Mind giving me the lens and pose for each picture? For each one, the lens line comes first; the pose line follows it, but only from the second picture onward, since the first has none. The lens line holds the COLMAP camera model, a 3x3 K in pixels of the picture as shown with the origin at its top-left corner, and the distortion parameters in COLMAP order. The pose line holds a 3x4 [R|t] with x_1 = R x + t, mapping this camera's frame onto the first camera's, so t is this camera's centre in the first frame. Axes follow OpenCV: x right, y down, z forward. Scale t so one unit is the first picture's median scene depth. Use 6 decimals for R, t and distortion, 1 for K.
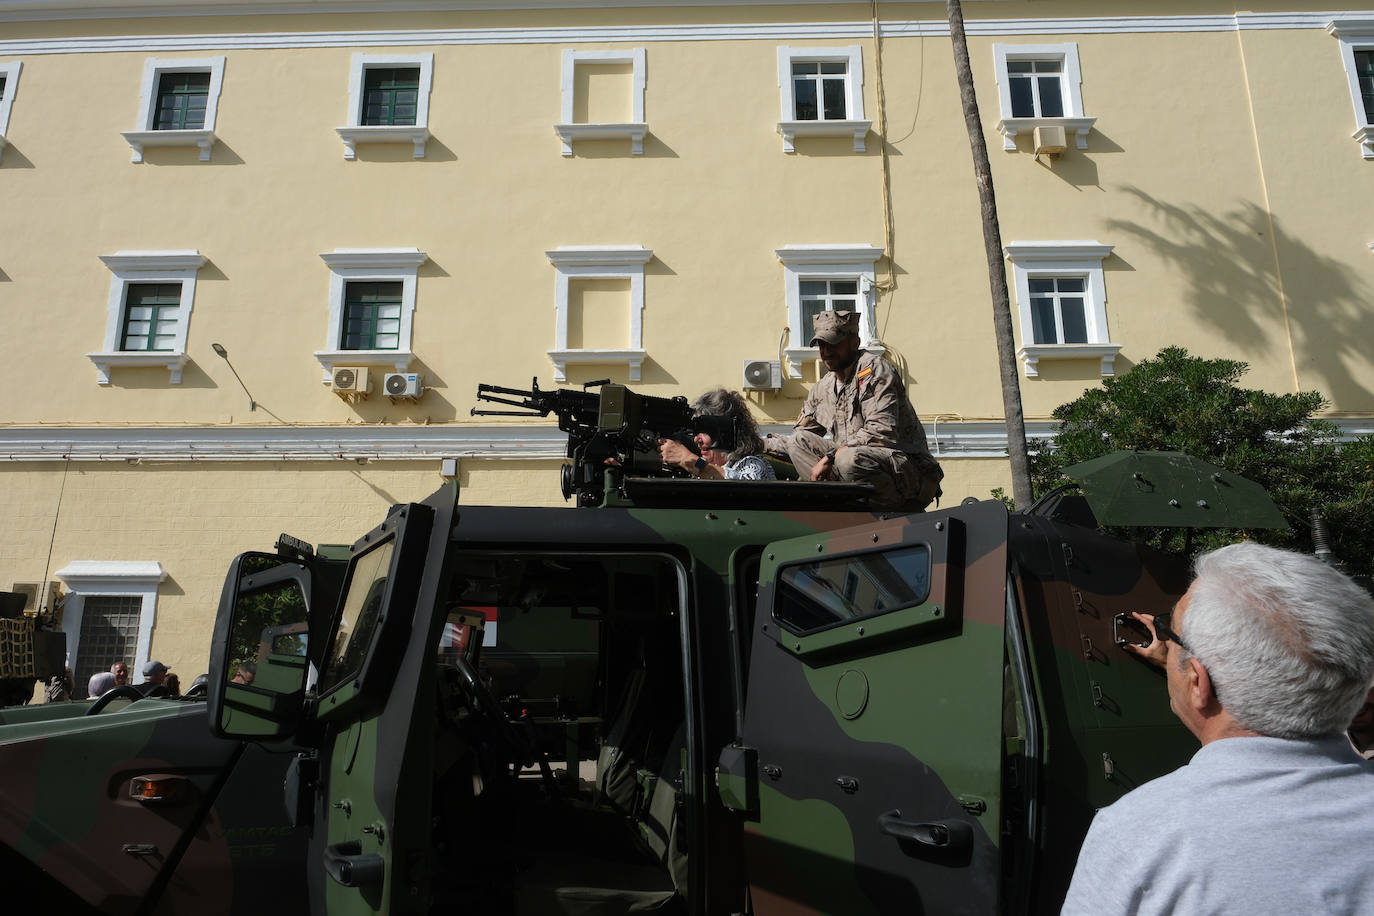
lens RADIAL K [[895.7, 0, 690.2], [0, 895.7, 453.7], [0, 0, 1]] dist [-0.023600, 0.015566]
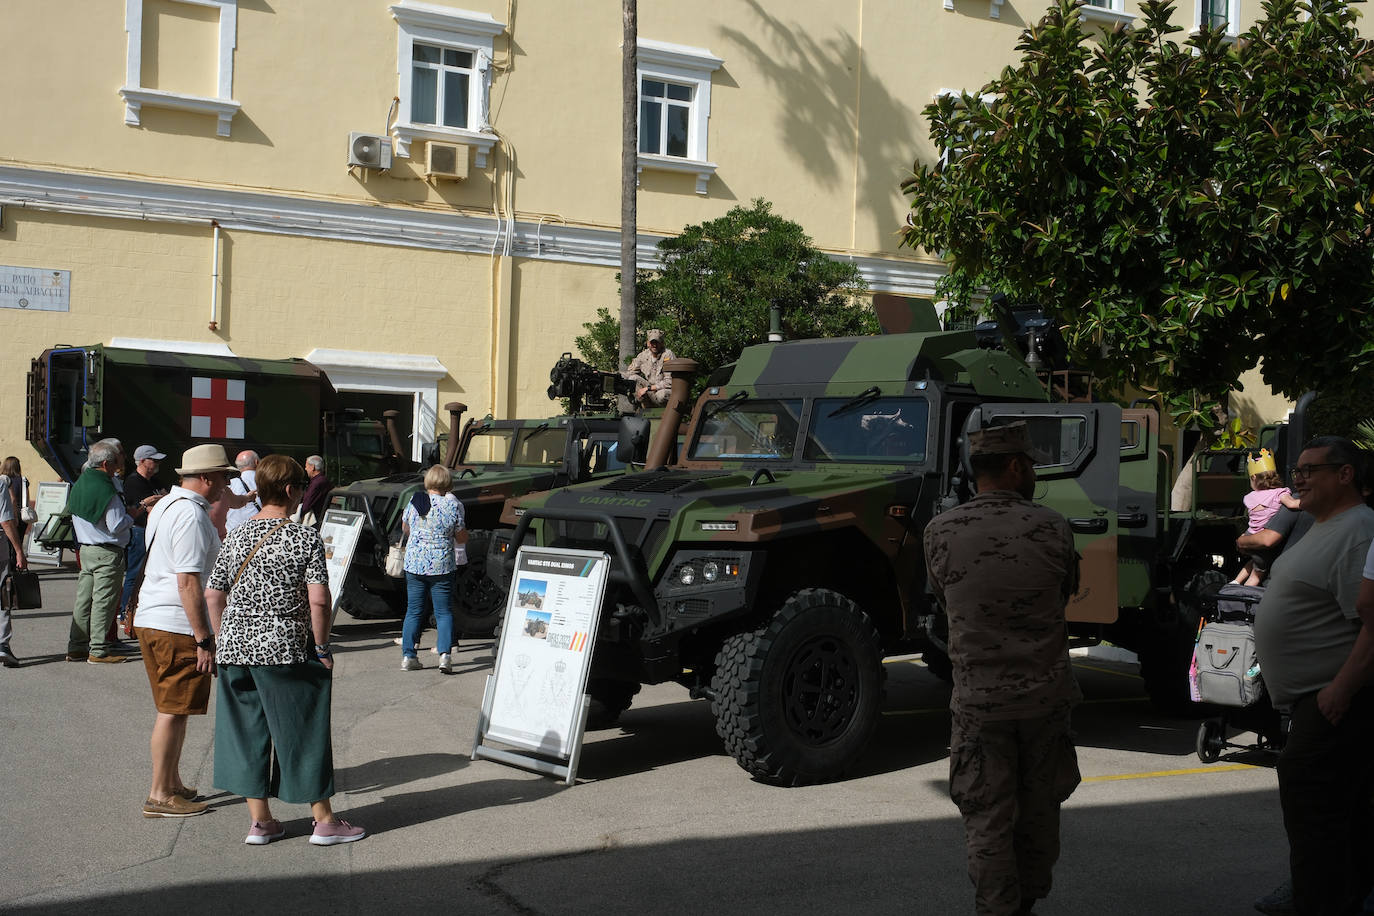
lens RADIAL K [[1465.1, 0, 660.5], [0, 1465.1, 438.6], [0, 0, 1]] dist [0.030403, 0.000000]
pose [[0.891420, 0.036041, 0.451742, -0.313508], [-0.134820, 0.972789, 0.188429, -0.119917], [-0.432659, -0.228873, 0.872023, -0.498195]]
